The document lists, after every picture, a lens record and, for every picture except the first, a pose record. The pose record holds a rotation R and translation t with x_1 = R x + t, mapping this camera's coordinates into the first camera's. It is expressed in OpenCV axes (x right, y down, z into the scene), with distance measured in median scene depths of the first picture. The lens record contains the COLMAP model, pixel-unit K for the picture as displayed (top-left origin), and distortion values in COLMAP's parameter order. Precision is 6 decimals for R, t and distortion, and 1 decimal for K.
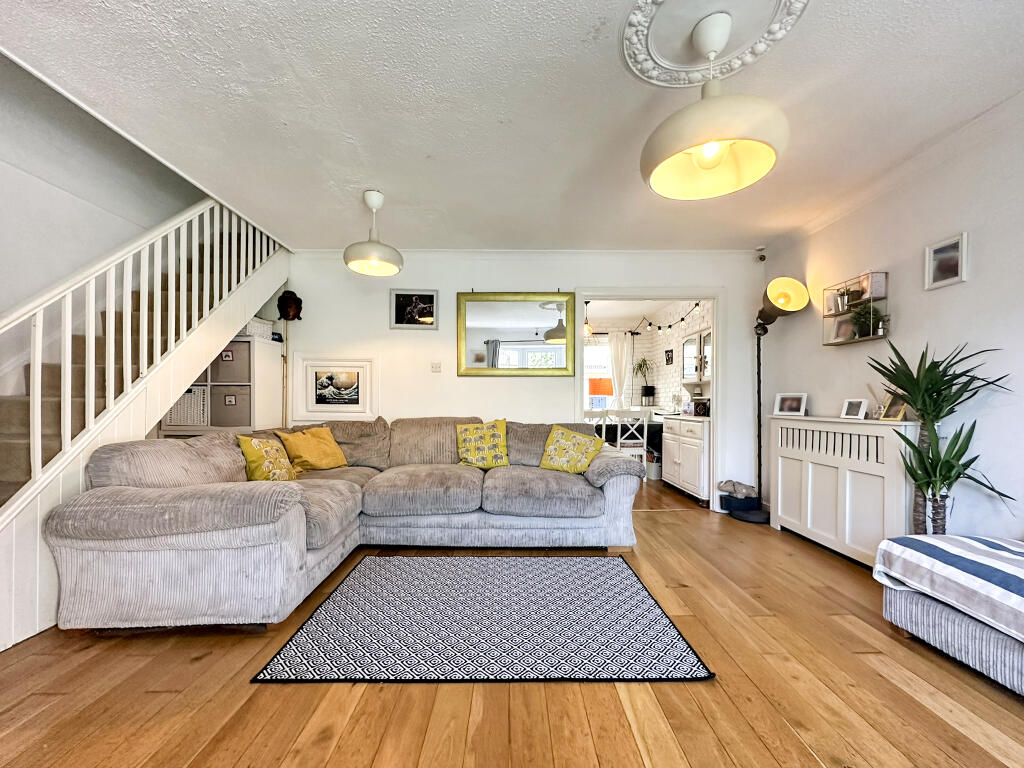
lens RADIAL K [[421.2, 0, 514.6], [0, 421.2, 400.1], [0, 0, 1]] dist [-0.001213, -0.000226]
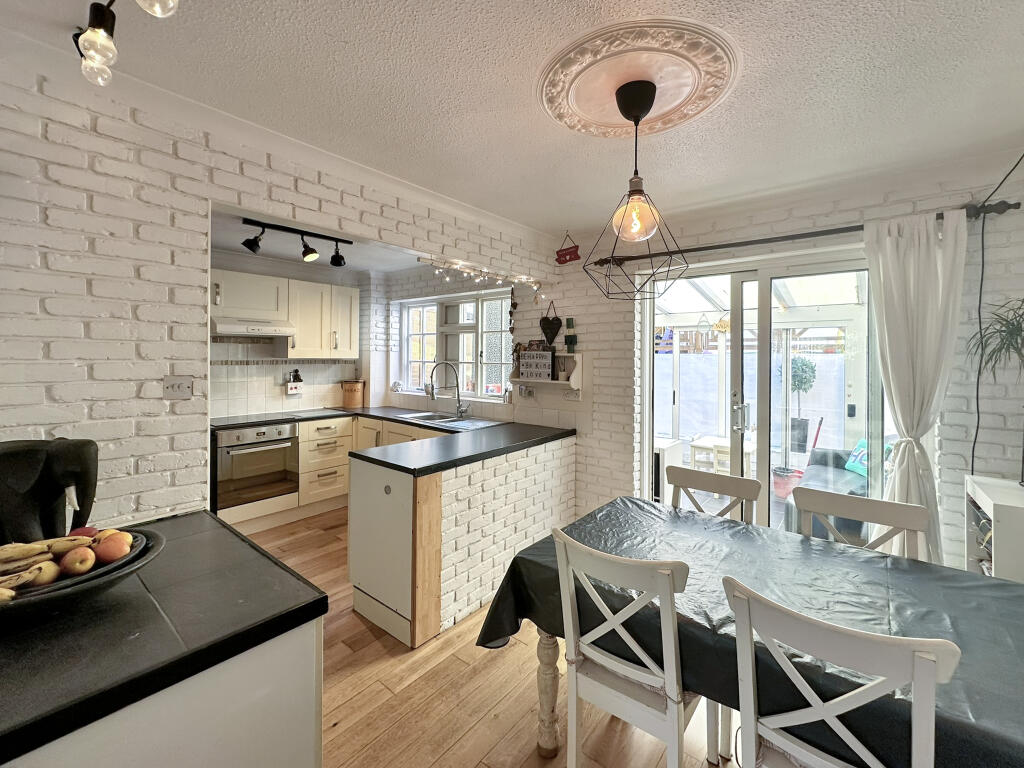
lens RADIAL K [[432.4, 0, 523.7], [0, 432.4, 355.1], [0, 0, 1]] dist [0.000720, 0.000347]
pose [[0.775617, 0.000783, -0.631203, 0.468256], [0.001627, 0.999993, 0.003240, -0.134112], [0.631201, -0.003540, 0.775611, 1.213715]]
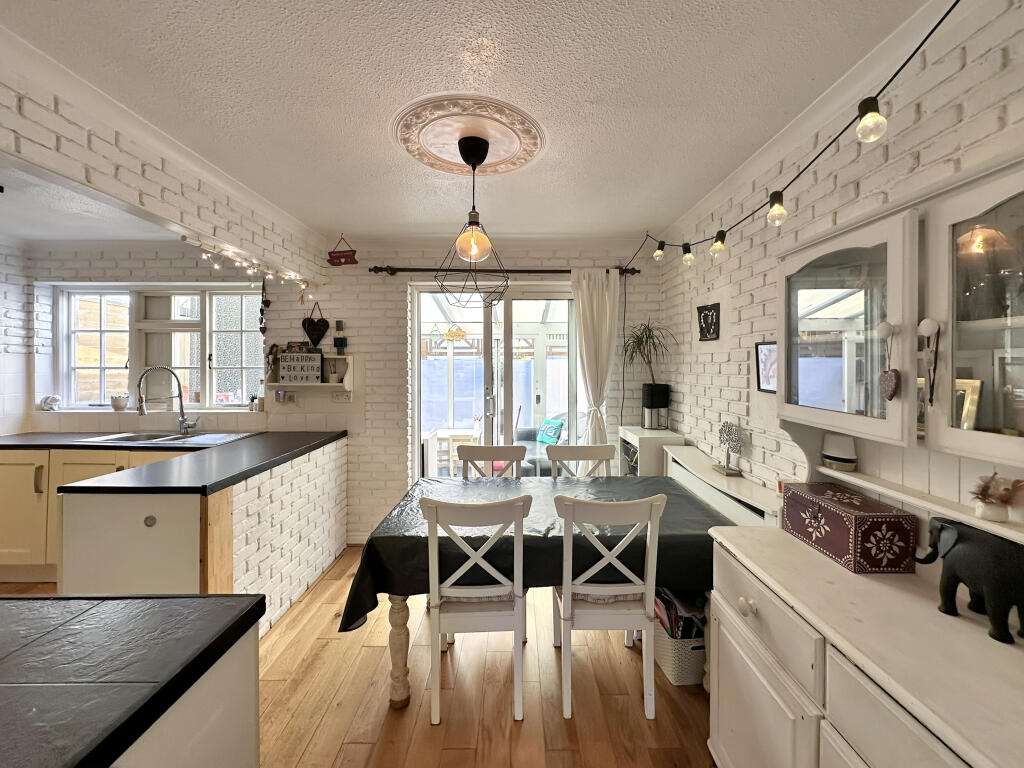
lens RADIAL K [[421.3, 0, 515.0], [0, 421.3, 365.6], [0, 0, 1]] dist [-0.000261, 0.000080]
pose [[0.999953, -0.004451, -0.008609, 0.333878], [0.004529, 0.999949, 0.009030, -0.118289], [0.008568, -0.009069, 0.999922, 1.079414]]
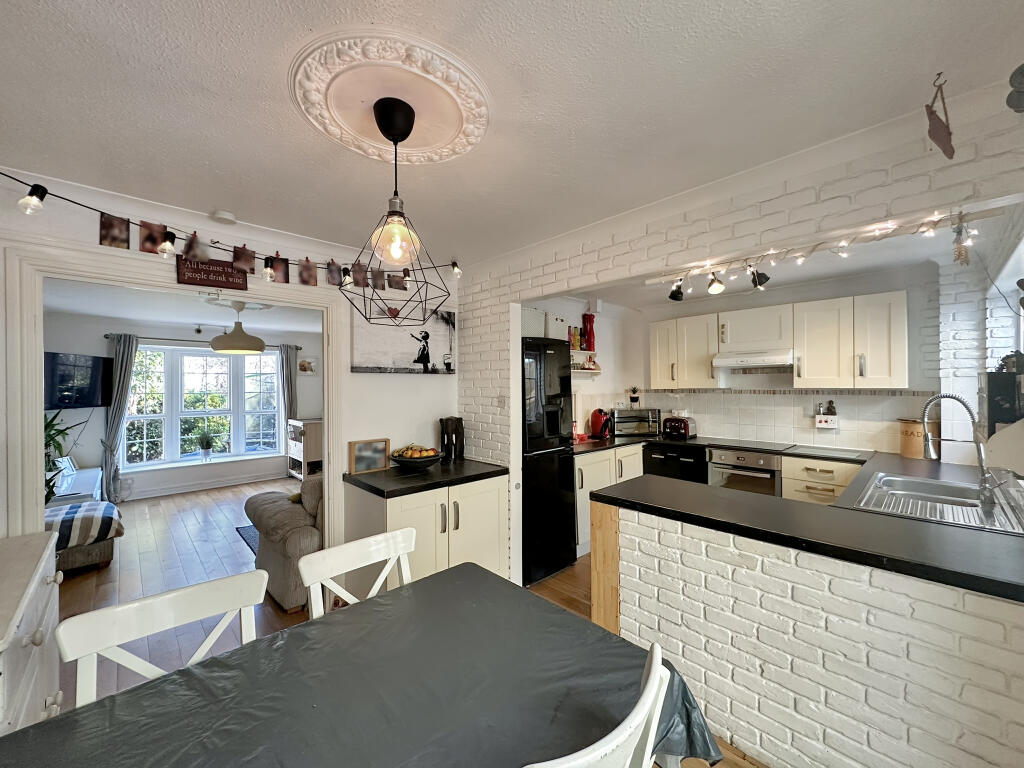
lens RADIAL K [[409.3, 0, 512.0], [0, 409.3, 384.0], [0, 0, 1]] dist [0.000407, 0.000142]
pose [[-0.726140, -0.002033, -0.687543, 0.471618], [0.007802, 0.999907, -0.011196, -0.126479], [0.687502, -0.013494, -0.726057, 2.005826]]
